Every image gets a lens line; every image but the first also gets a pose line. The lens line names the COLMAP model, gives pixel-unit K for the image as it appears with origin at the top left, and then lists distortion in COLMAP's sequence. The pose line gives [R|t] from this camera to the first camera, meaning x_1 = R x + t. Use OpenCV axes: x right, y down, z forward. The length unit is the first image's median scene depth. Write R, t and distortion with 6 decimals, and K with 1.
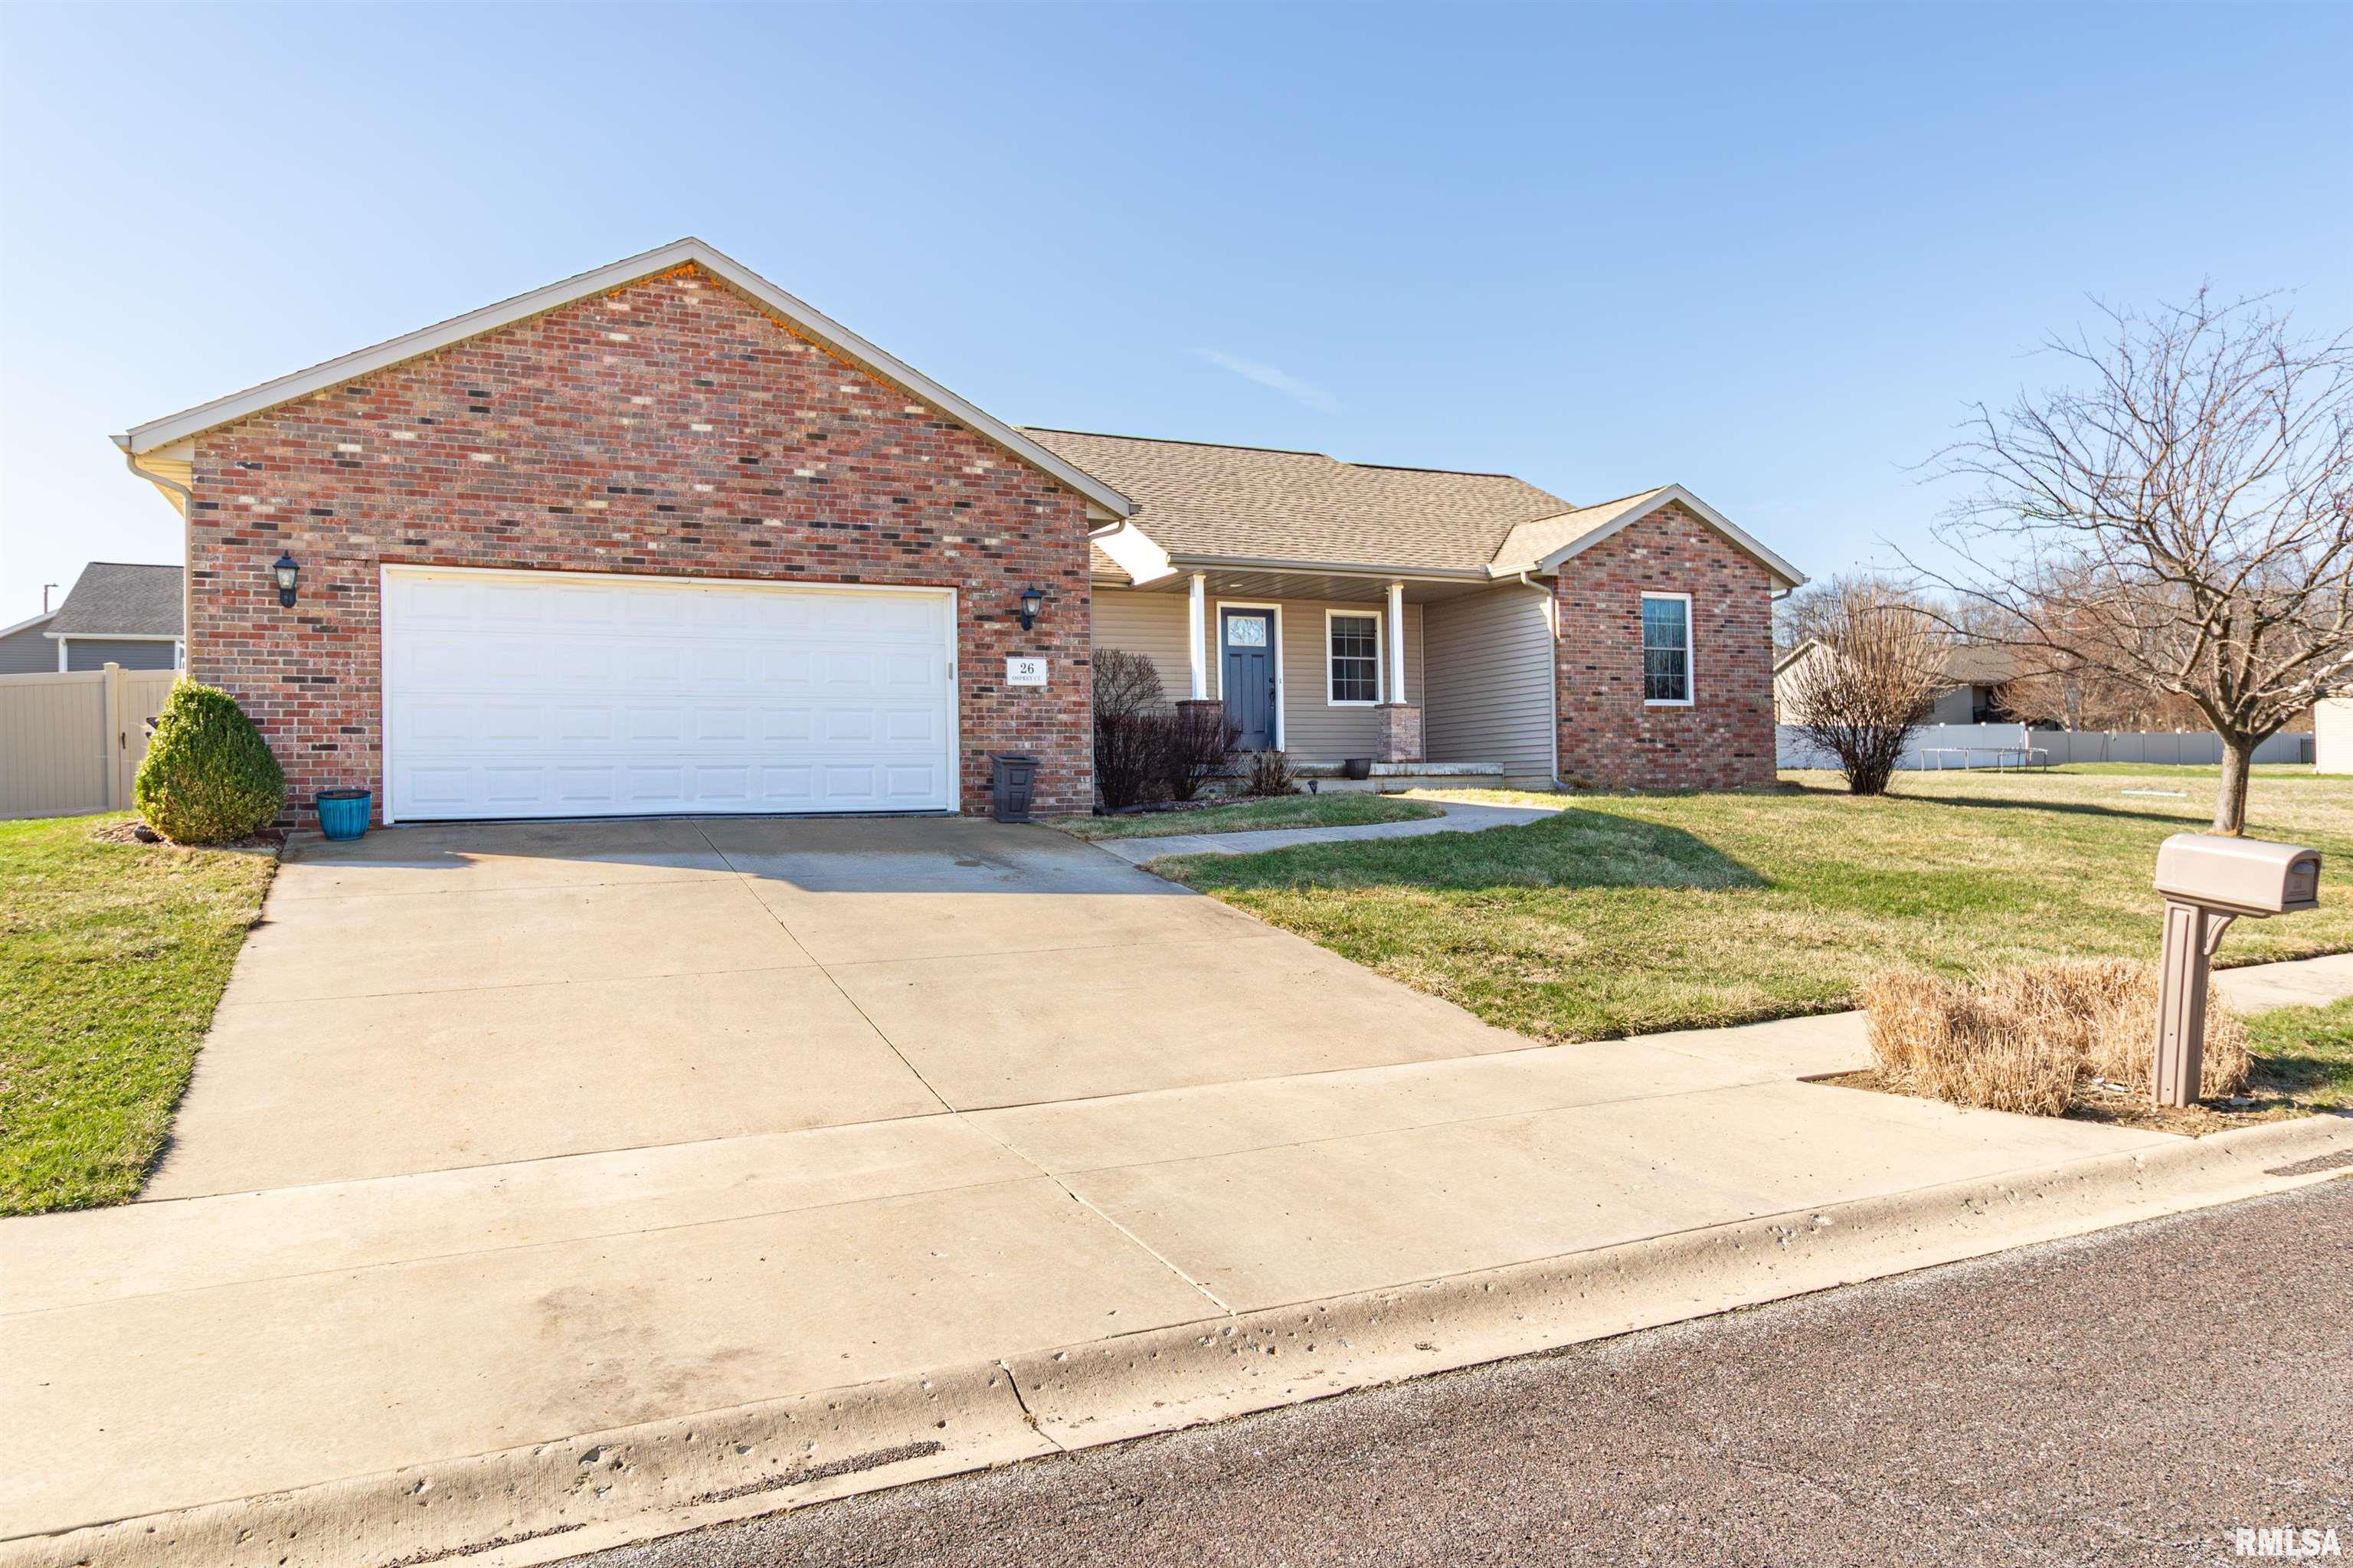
lens RADIAL K [[1633.8, 0, 1176.5], [0, 1633.8, 784.0], [0, 0, 1]] dist [-0.016856, 0.020750]
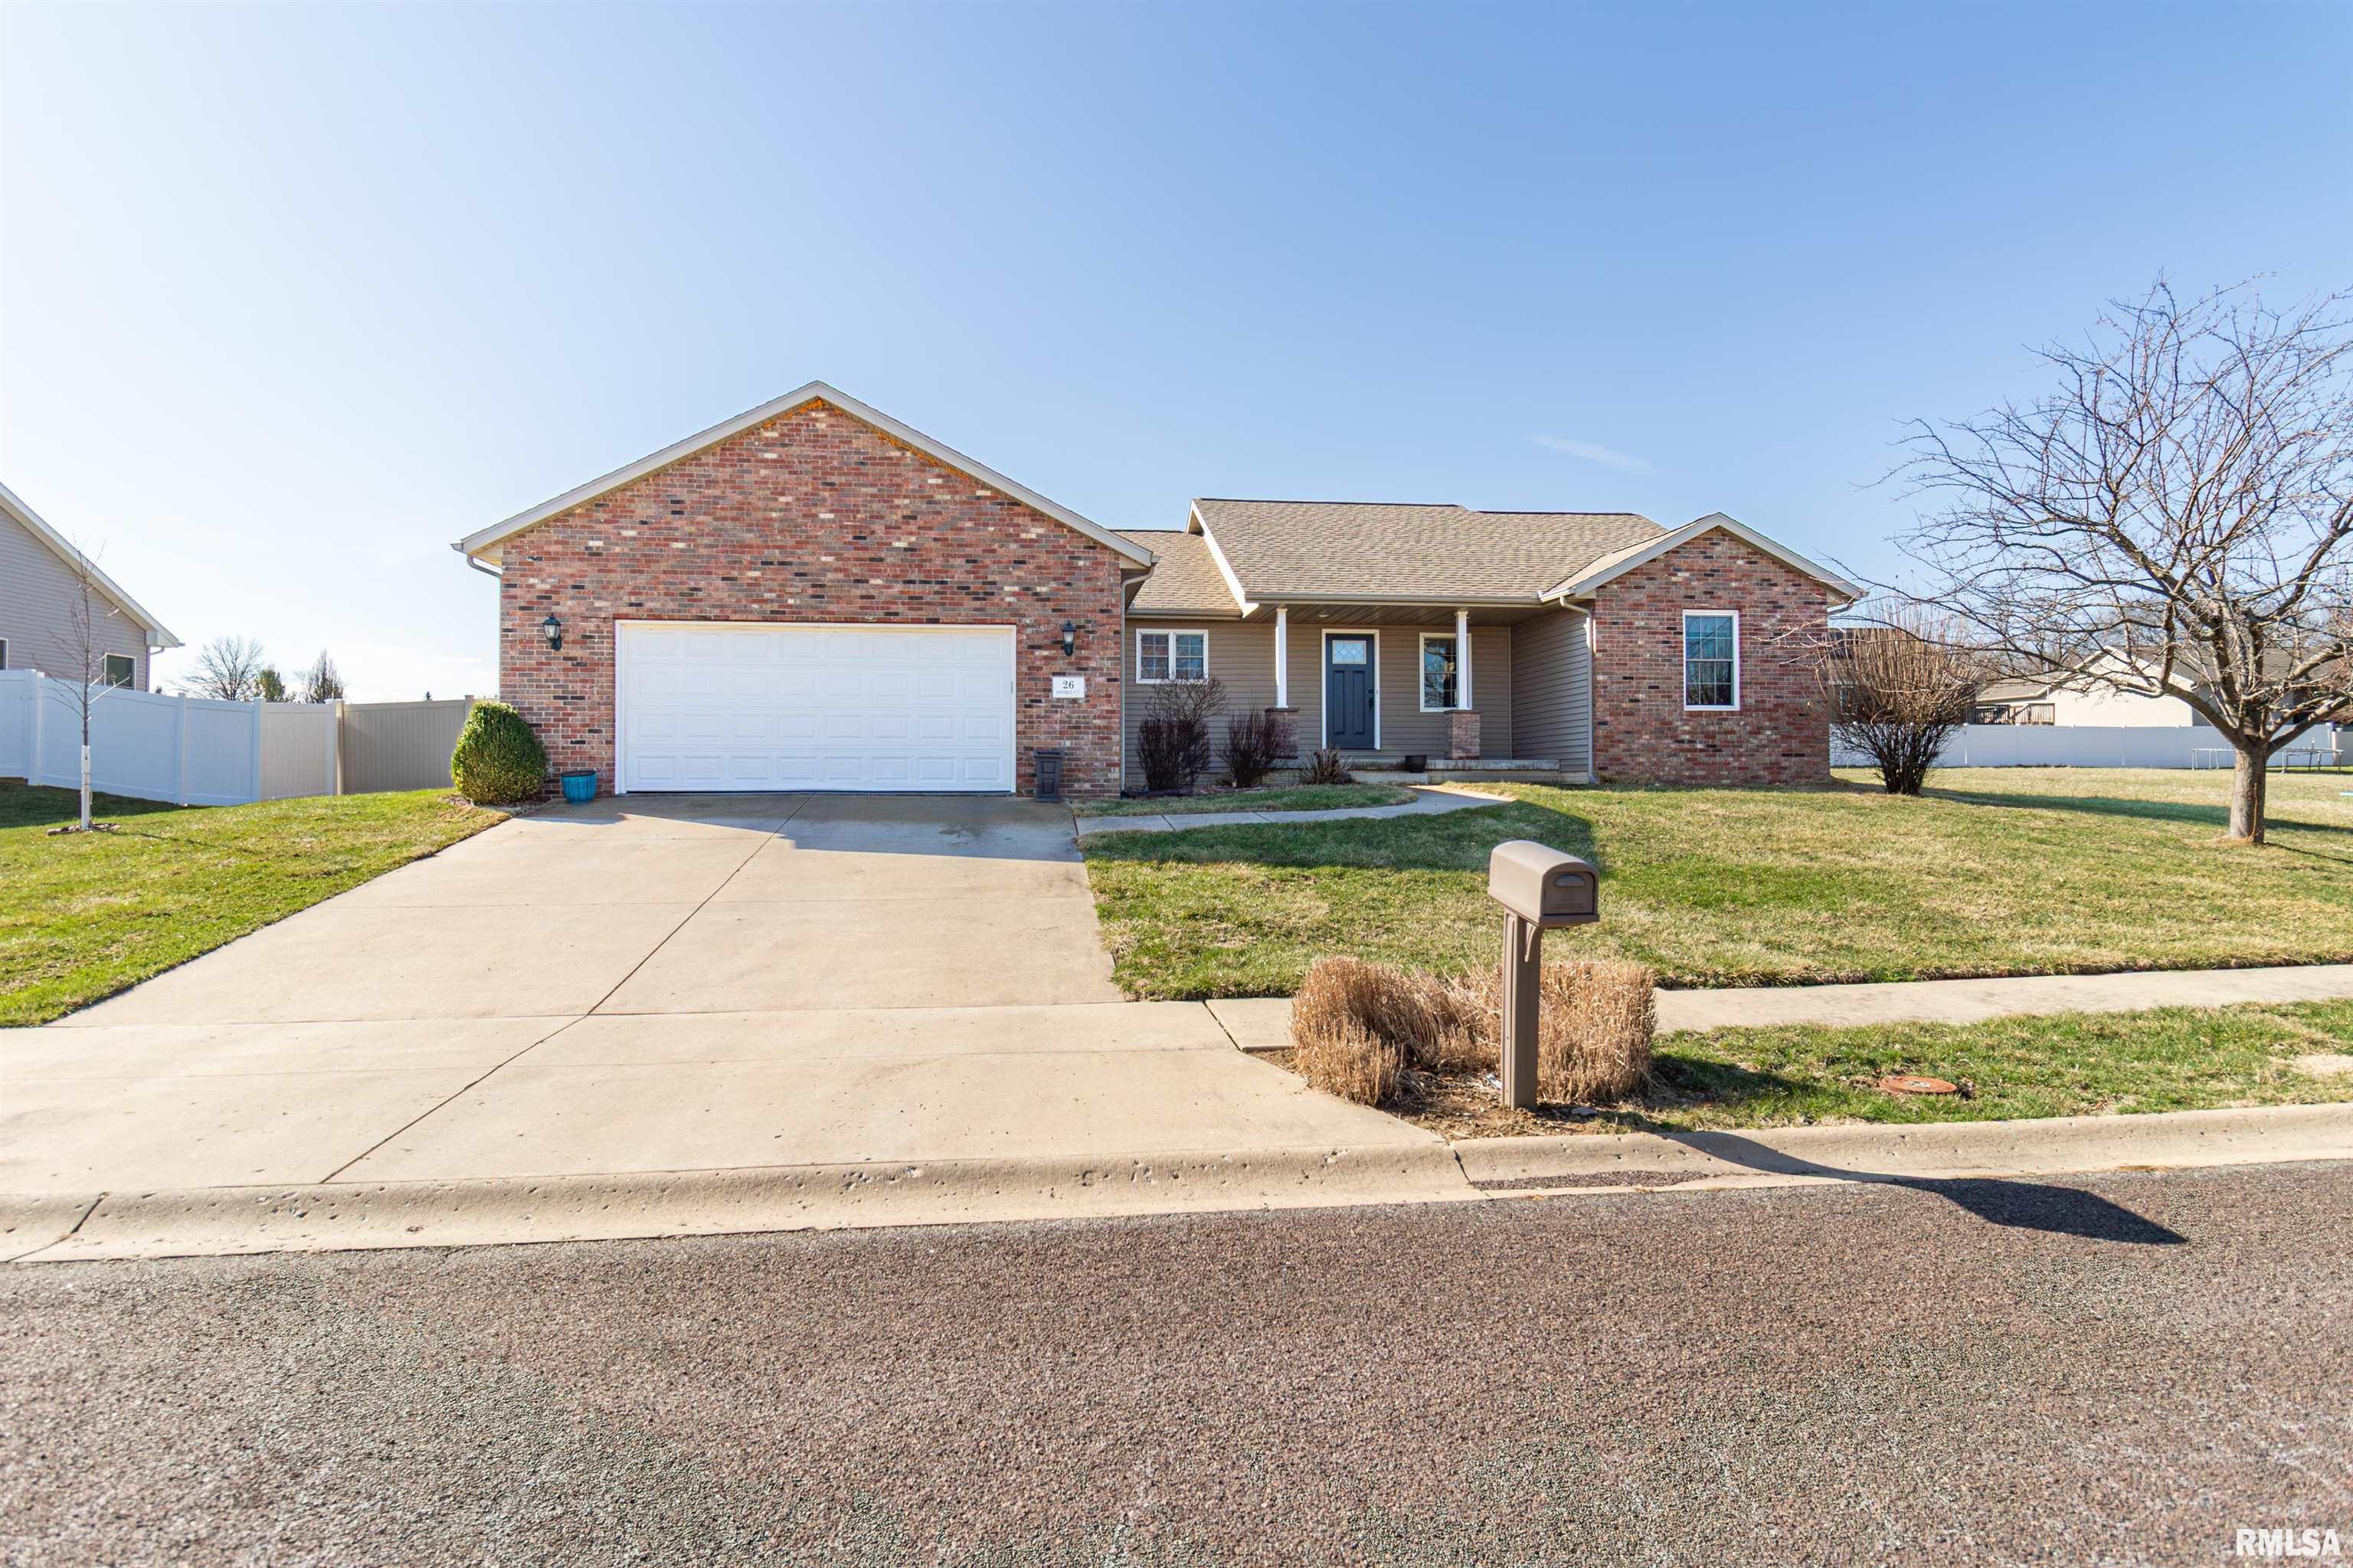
lens RADIAL K [[1222.1, 0, 1176.5], [0, 1222.1, 784.0], [0, 0, 1]] dist [-0.001522, -0.001426]
pose [[0.938044, 0.016985, -0.346100, 0.346657], [-0.012968, 0.999819, 0.013918, -0.005933], [0.346274, -0.008568, 0.938094, 0.110749]]
